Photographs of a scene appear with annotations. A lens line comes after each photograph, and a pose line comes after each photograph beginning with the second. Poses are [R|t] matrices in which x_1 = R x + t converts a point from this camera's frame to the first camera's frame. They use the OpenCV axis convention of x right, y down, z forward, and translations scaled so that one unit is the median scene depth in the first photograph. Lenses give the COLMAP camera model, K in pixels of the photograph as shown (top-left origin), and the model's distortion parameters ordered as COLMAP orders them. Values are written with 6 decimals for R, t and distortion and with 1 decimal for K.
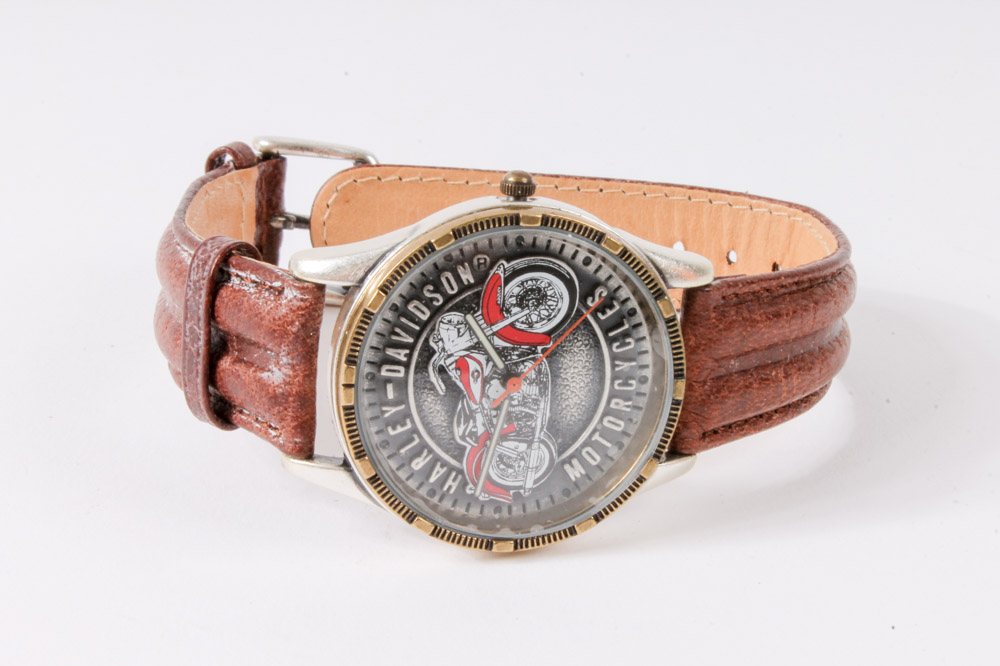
lens RADIAL K [[2396.4, 0, 496.9], [0, 2396.4, 335.9], [0, 0, 1]] dist [-0.130517, 0.000000]
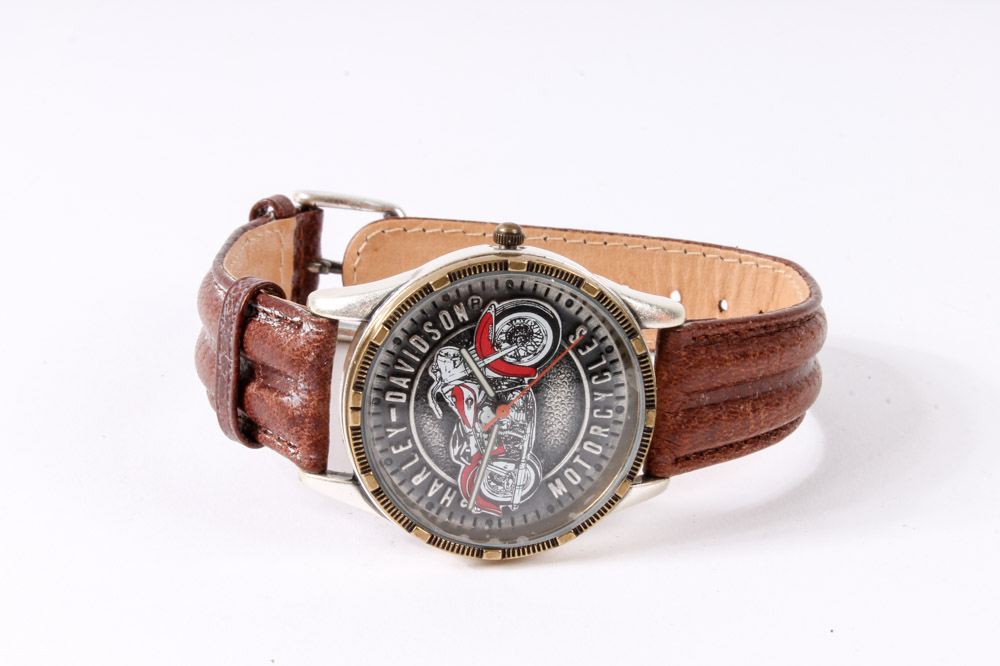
lens RADIAL K [[2396.4, 0, 502.9], [0, 2396.4, 330.5], [0, 0, 1]] dist [-0.130517, 0.000000]
pose [[0.999055, 0.016729, -0.040118, 0.050771], [-0.017823, 0.999475, -0.027067, 0.012564], [0.039644, 0.027756, 0.998828, -0.129834]]
